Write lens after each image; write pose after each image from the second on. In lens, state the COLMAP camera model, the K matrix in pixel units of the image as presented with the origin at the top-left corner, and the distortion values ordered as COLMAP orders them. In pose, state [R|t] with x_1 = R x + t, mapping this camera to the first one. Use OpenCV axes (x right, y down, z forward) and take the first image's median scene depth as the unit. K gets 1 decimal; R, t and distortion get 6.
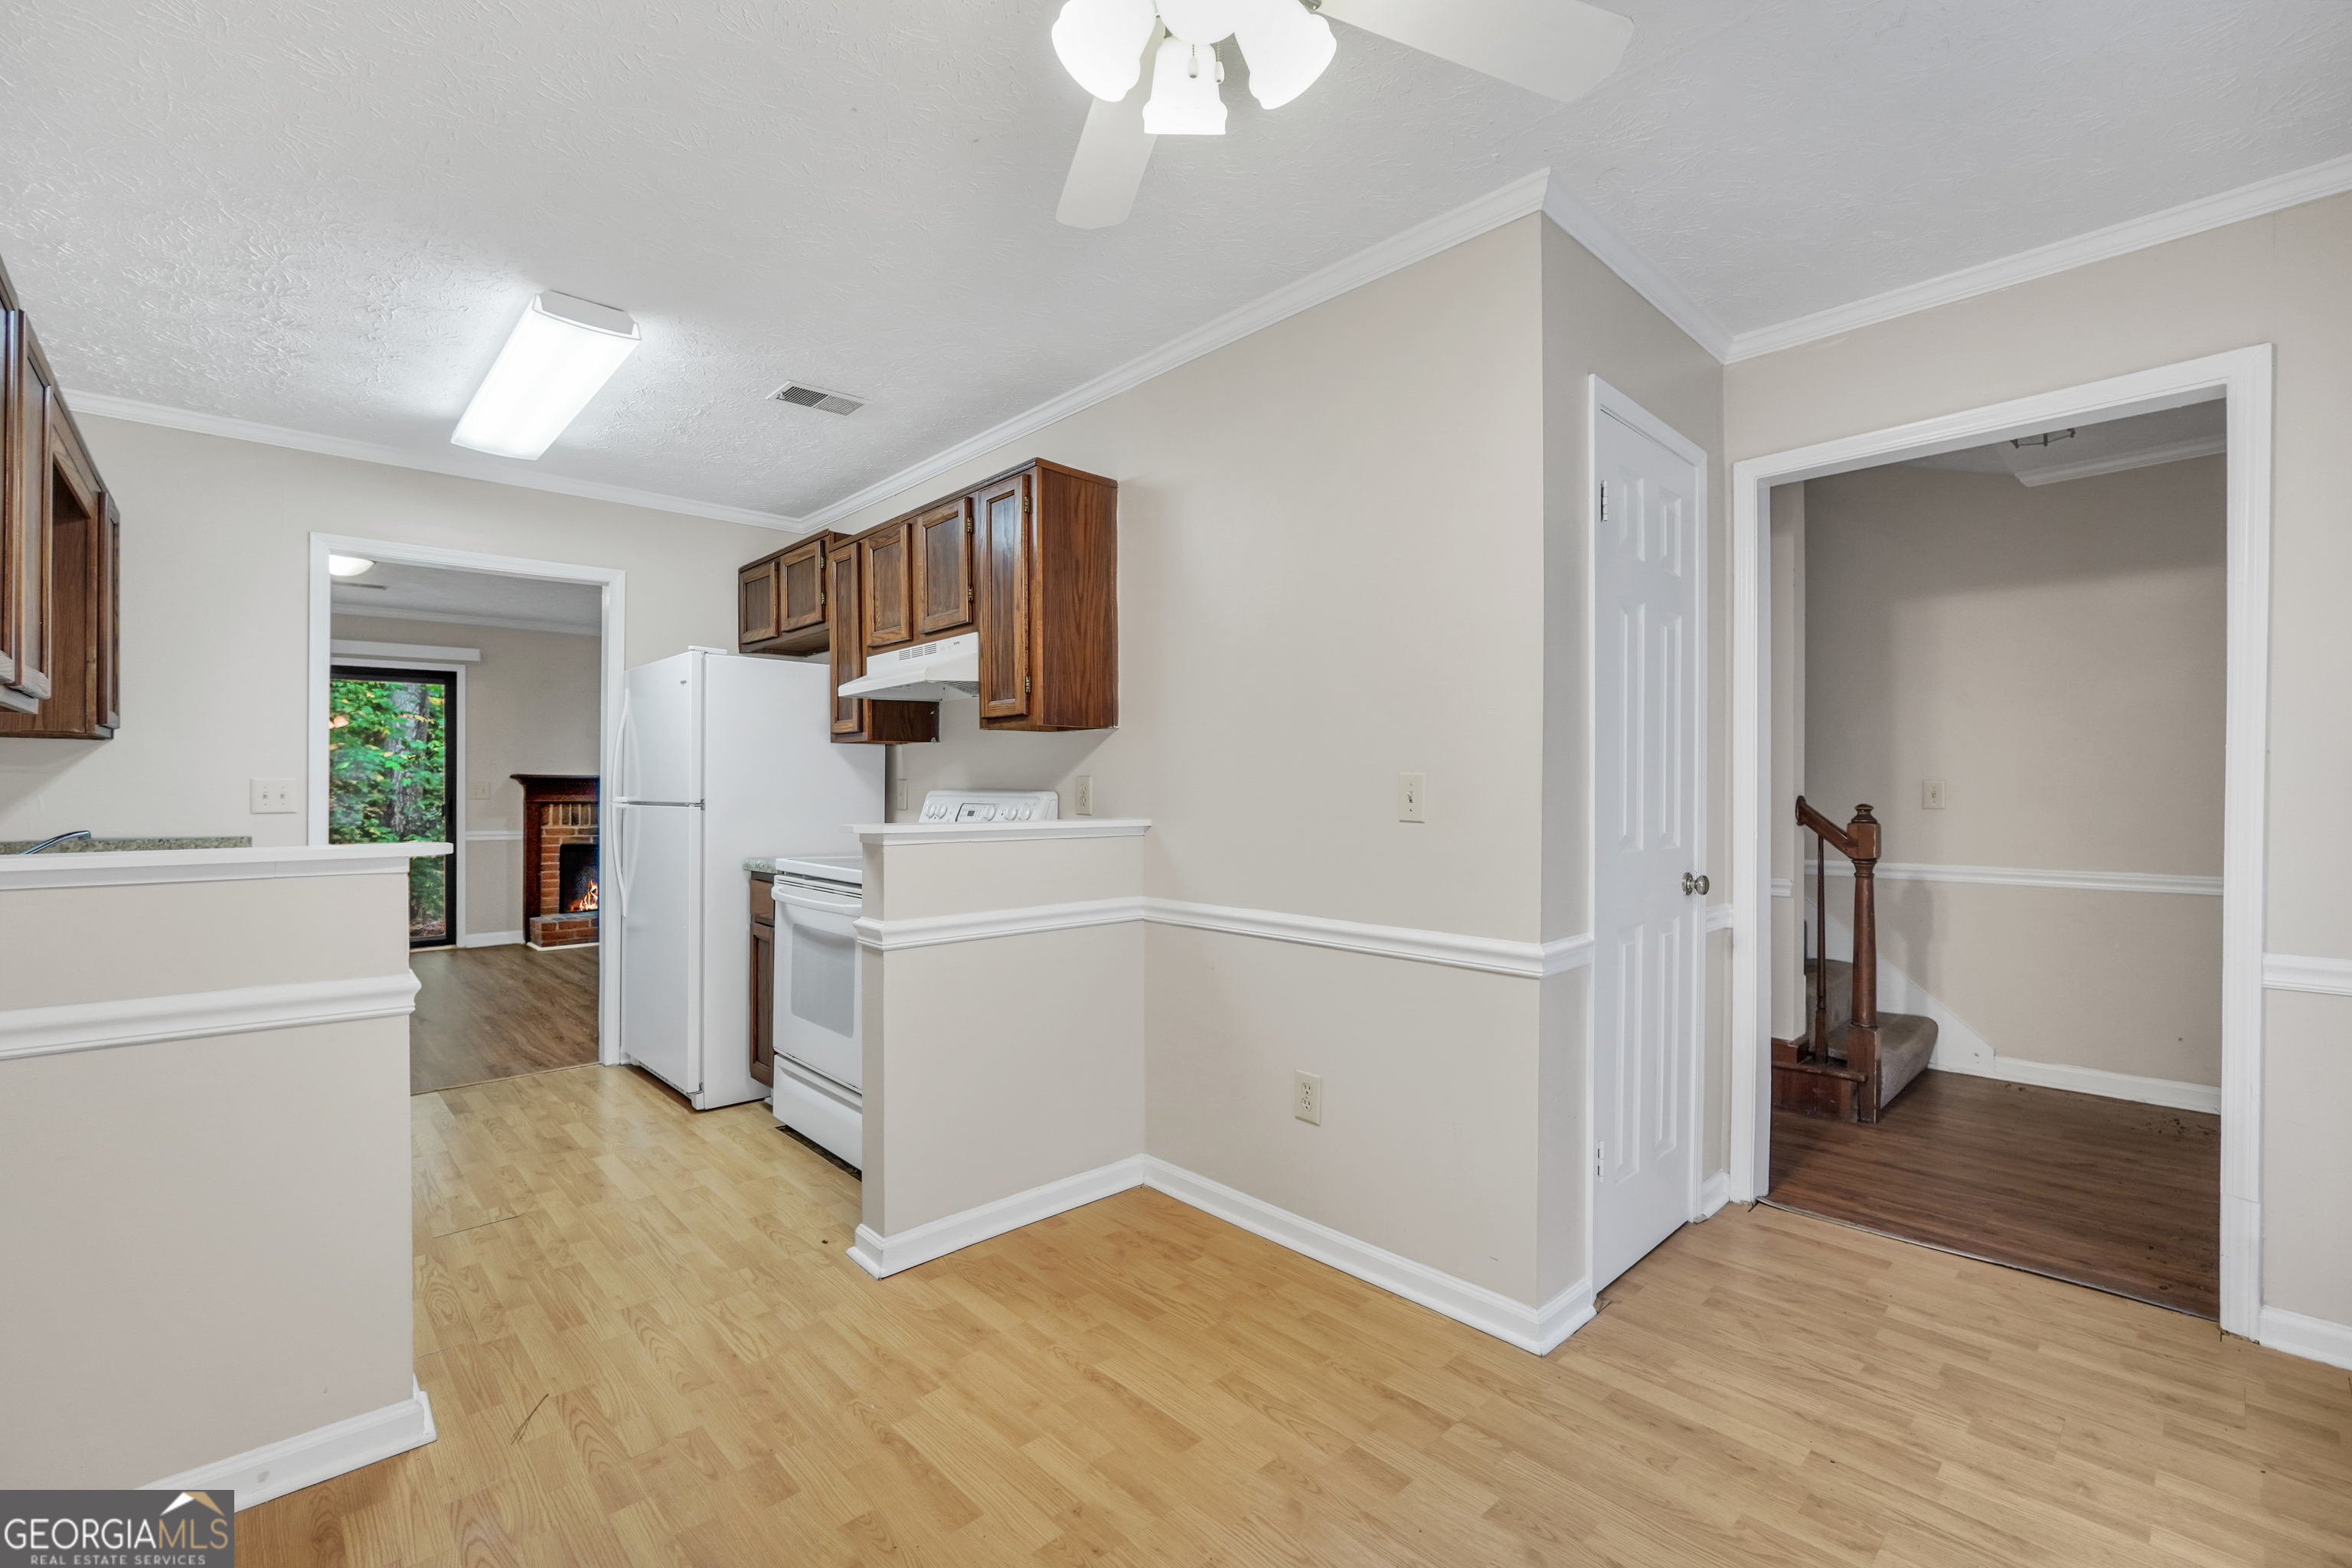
lens RADIAL K [[990.6, 0, 1162.6], [0, 990.6, 795.4], [0, 0, 1]] dist [-0.015034, 0.002319]
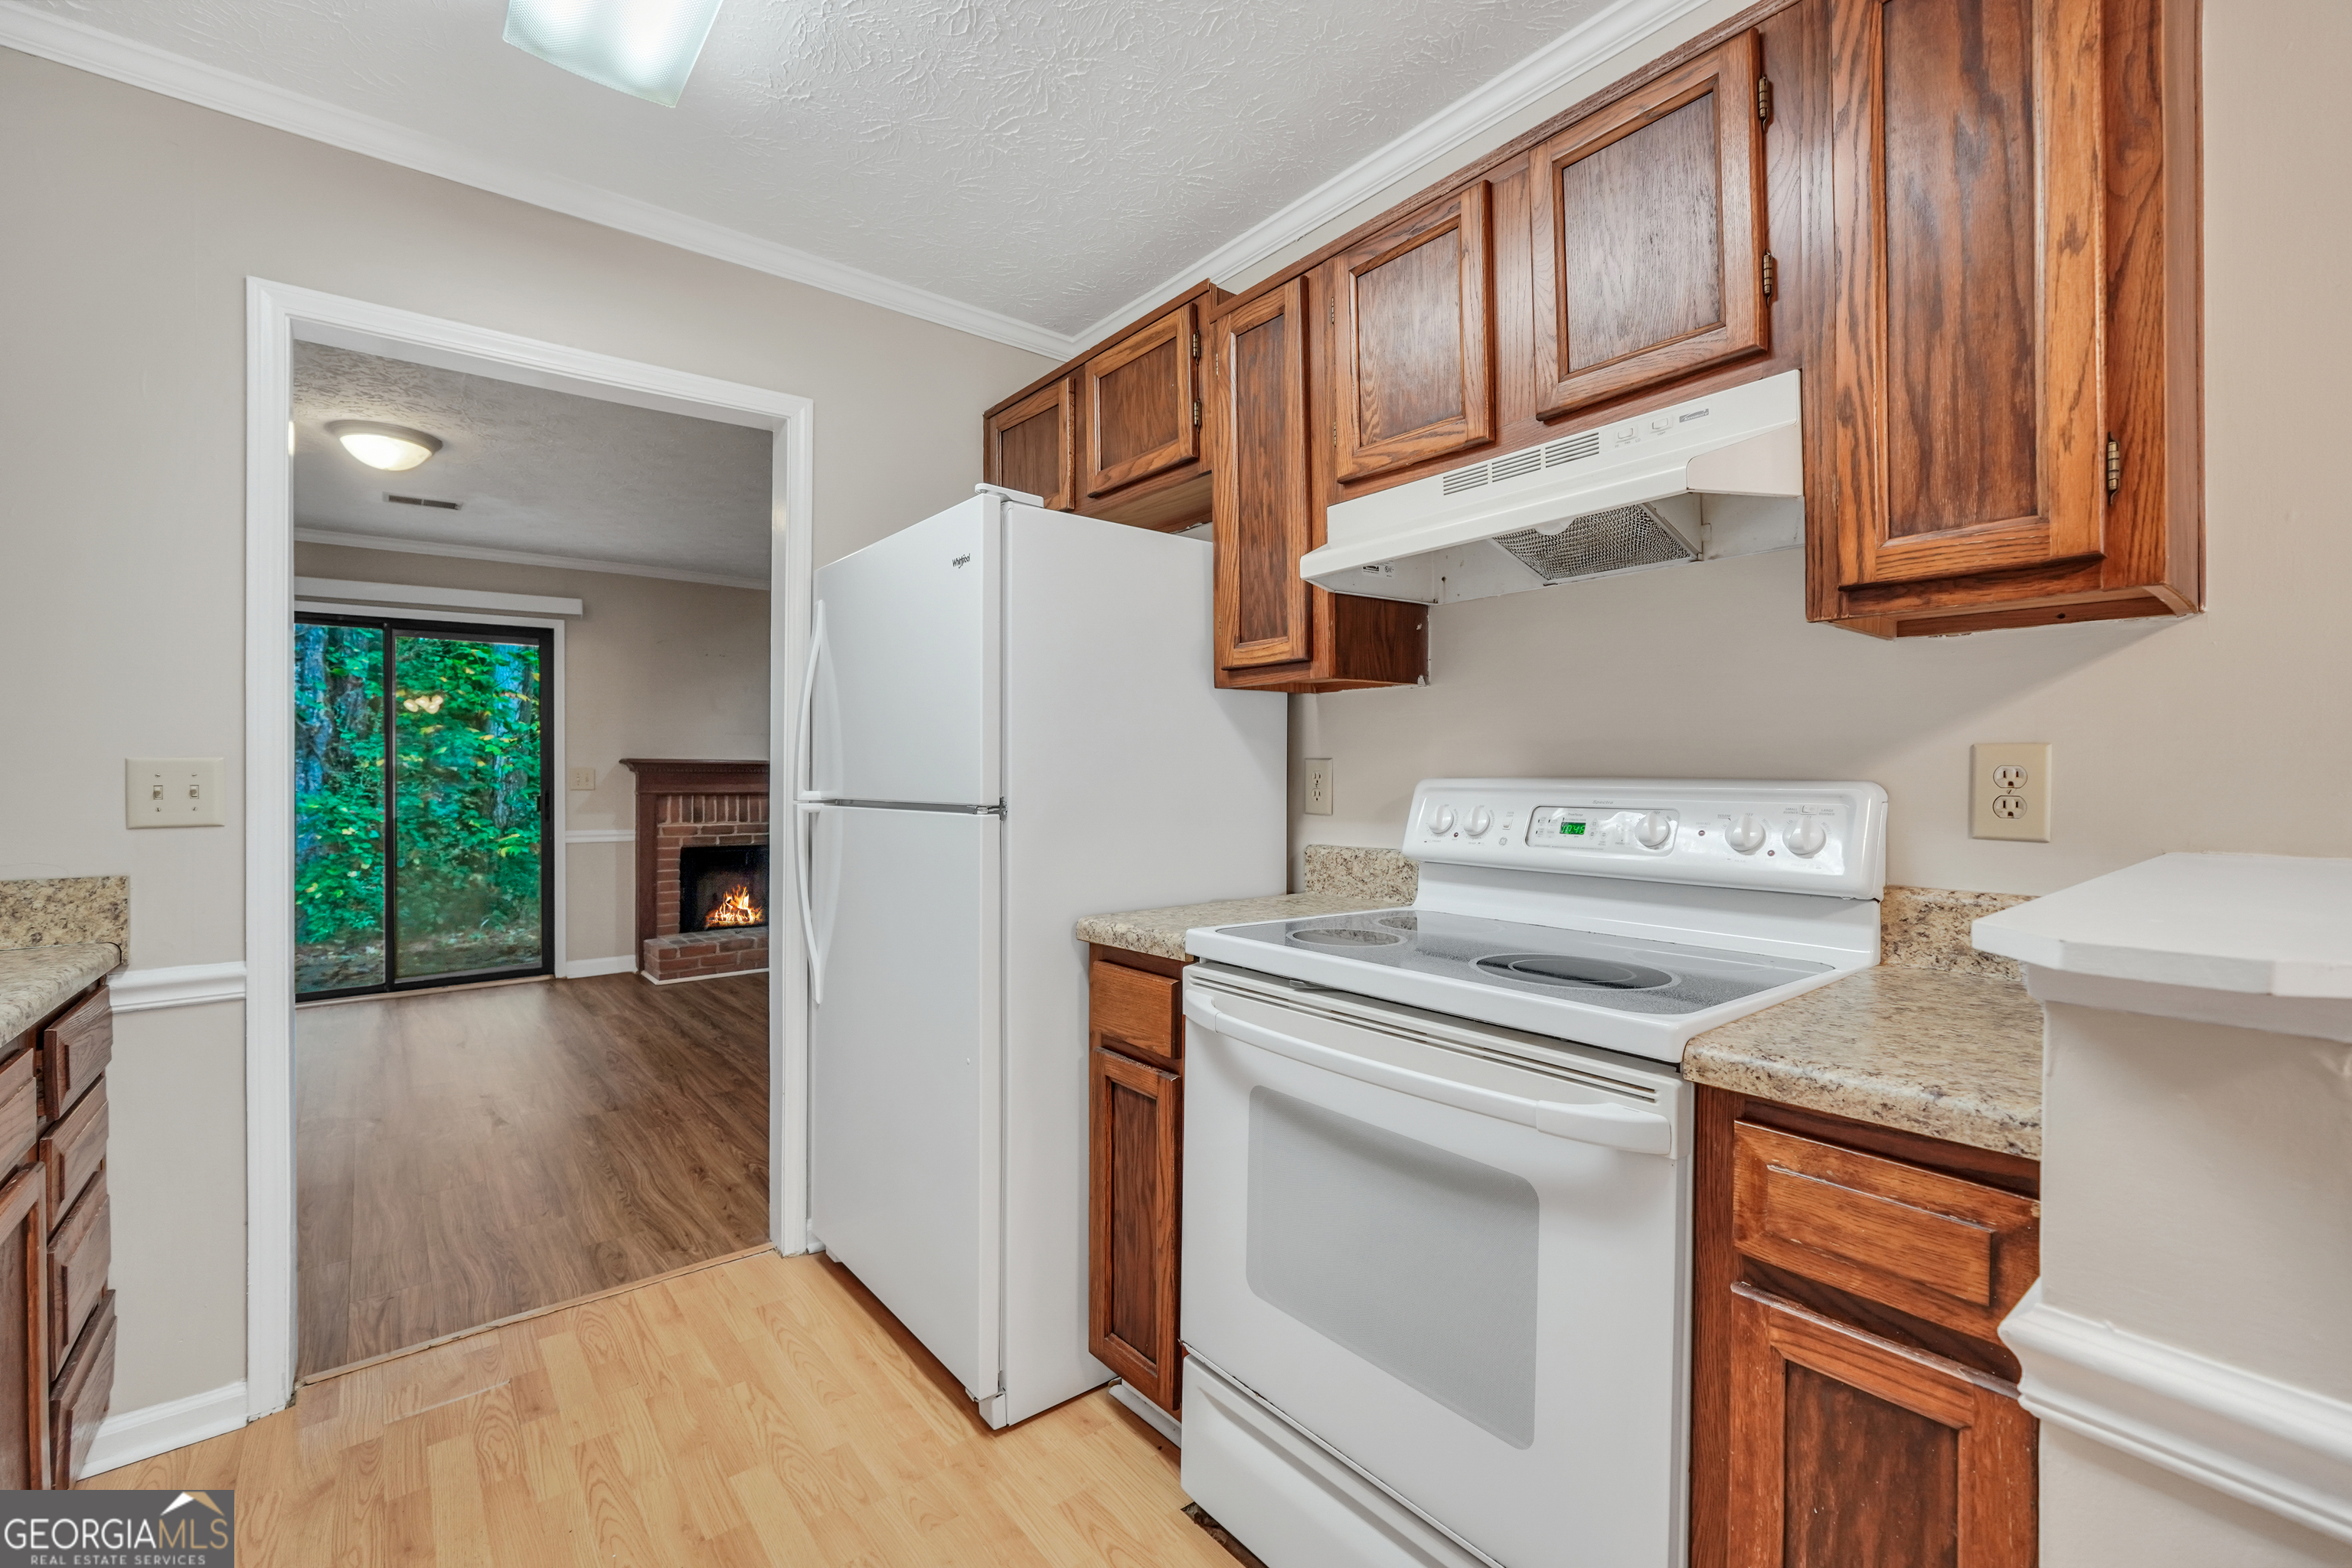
lens RADIAL K [[990.6, 0, 1162.4], [0, 990.6, 782.6], [0, 0, 1]] dist [-0.015034, 0.002319]
pose [[0.996767, -0.000904, -0.080340, -0.196605], [0.000989, 0.999999, 0.001013, -0.002377], [0.080339, -0.001090, 0.996767, 0.292663]]
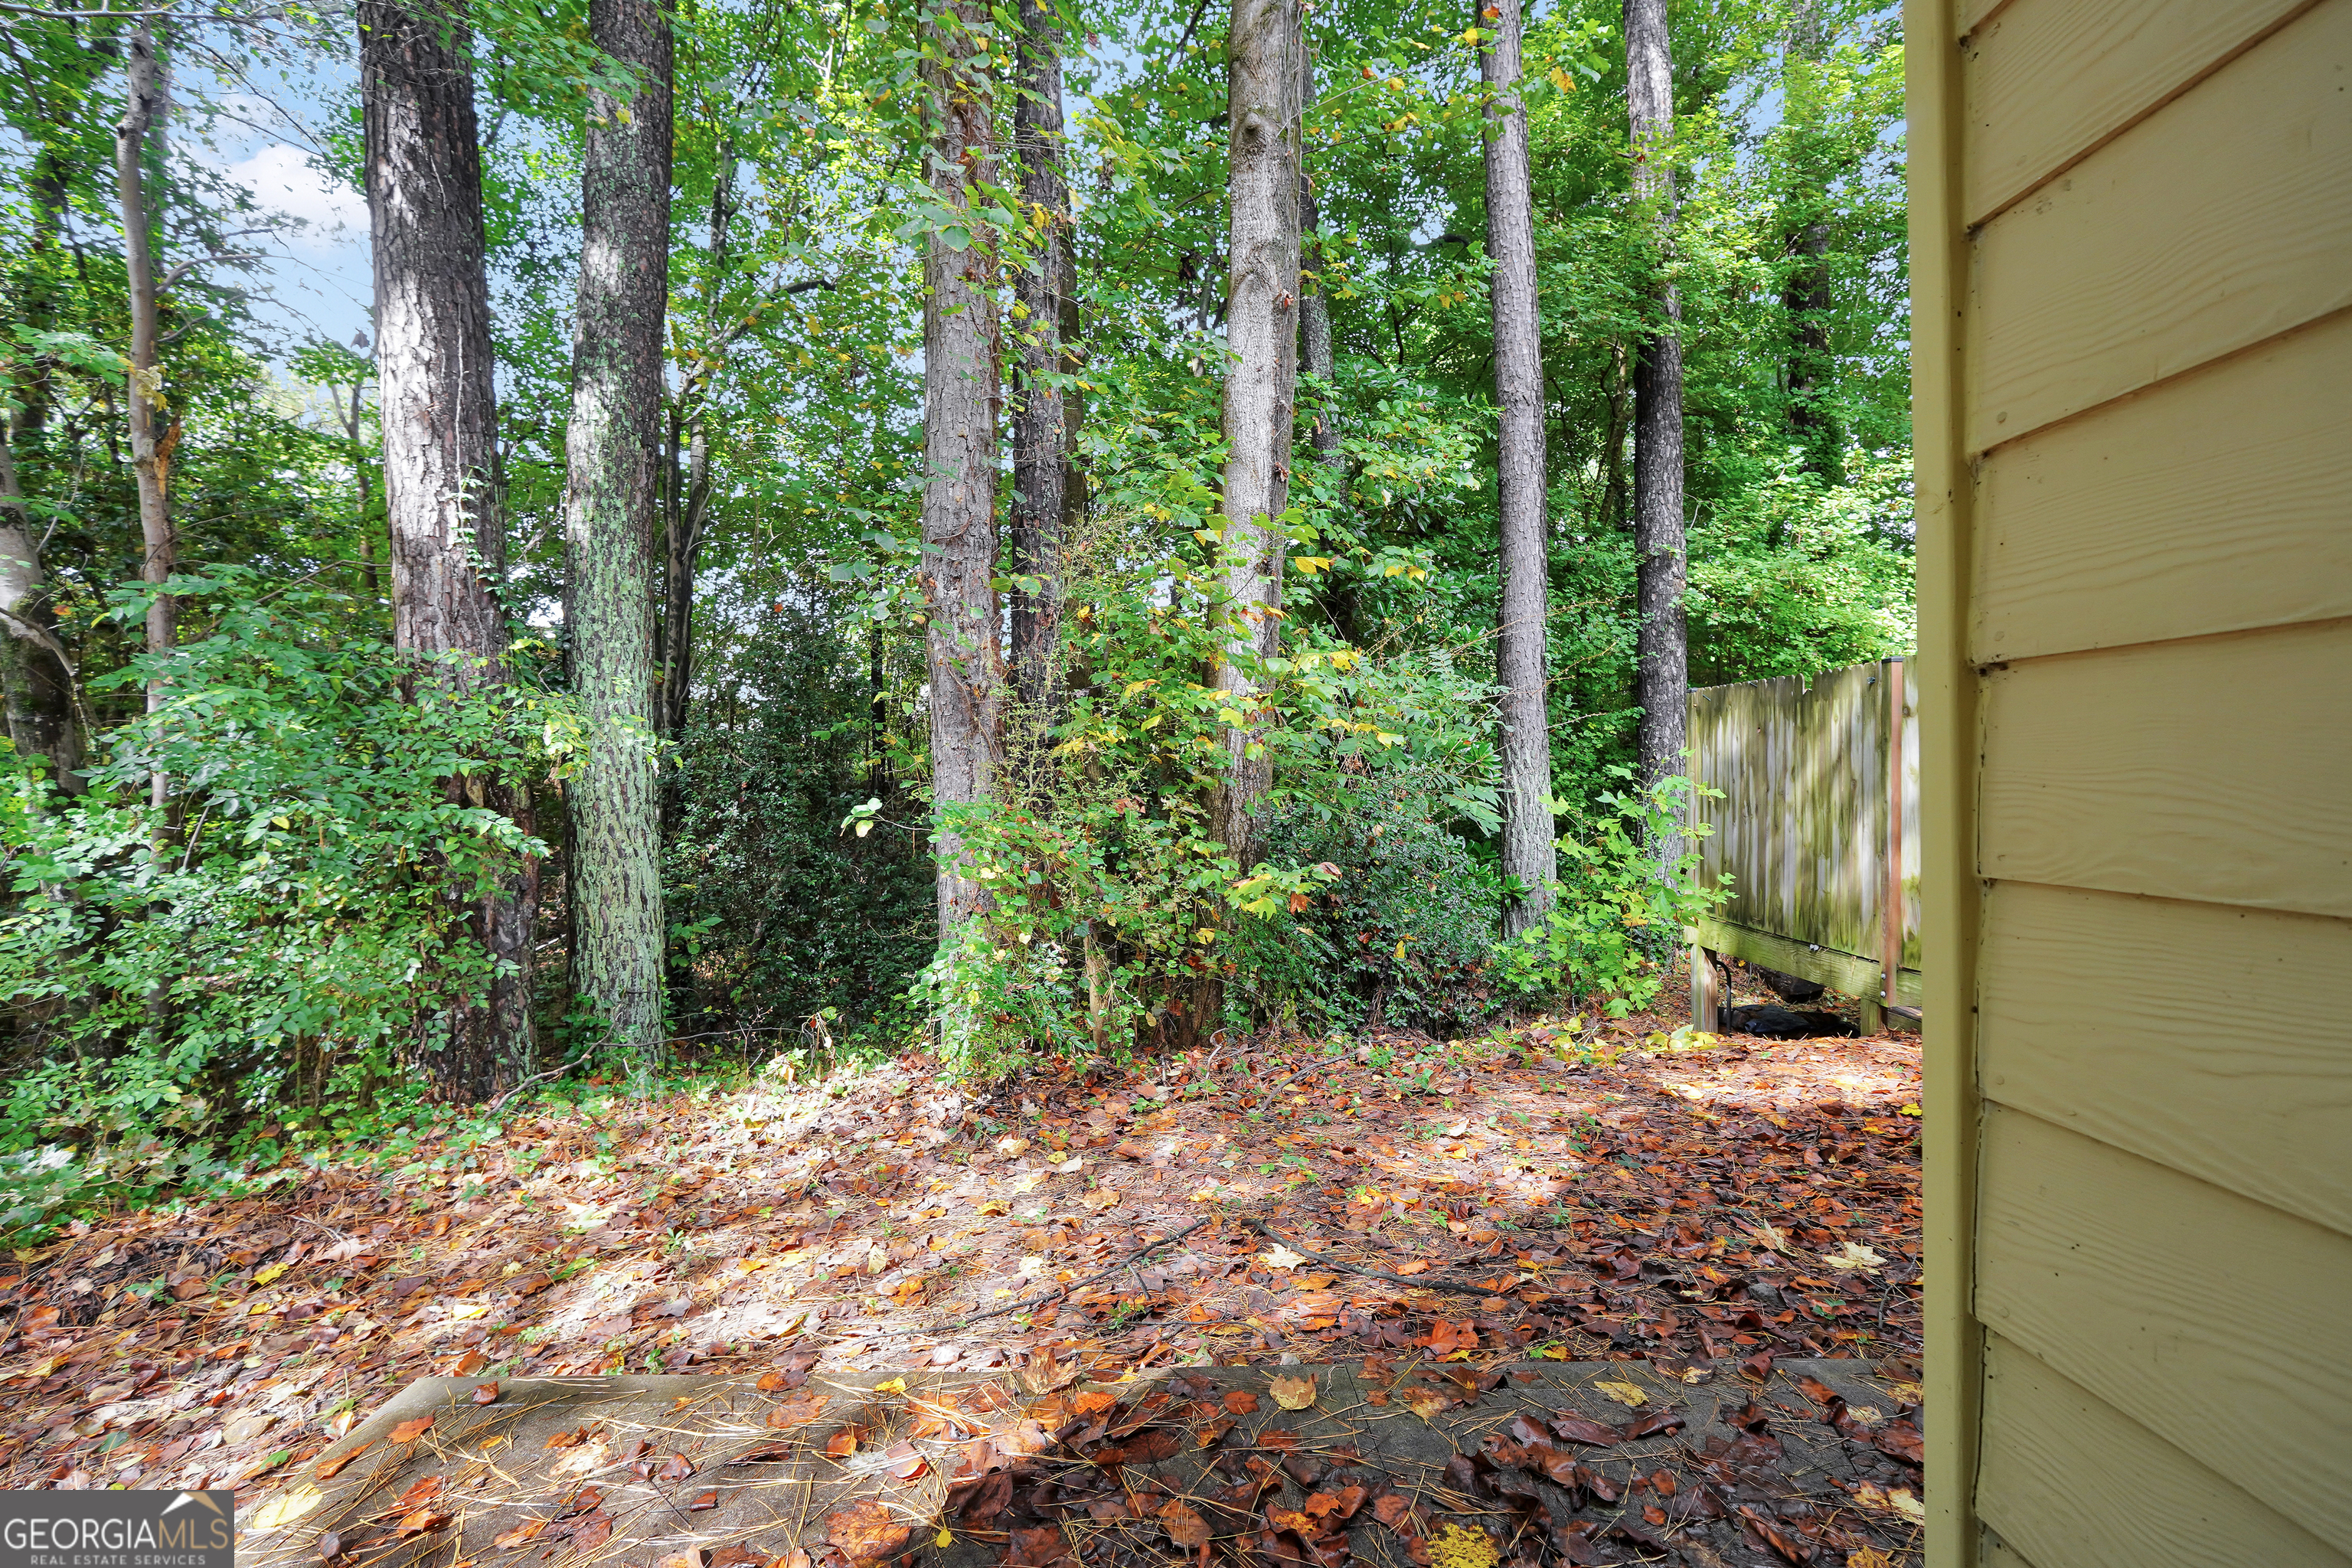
lens RADIAL K [[1006.8, 0, 1190.4], [0, 1006.8, 788.0], [0, 0, 1]] dist [-0.012348, 0.002593]
pose [[0.757238, -0.011634, -0.653036, -0.856224], [0.017375, 0.999846, 0.002336, 0.005983], [0.652908, -0.013115, 0.757323, 1.107338]]
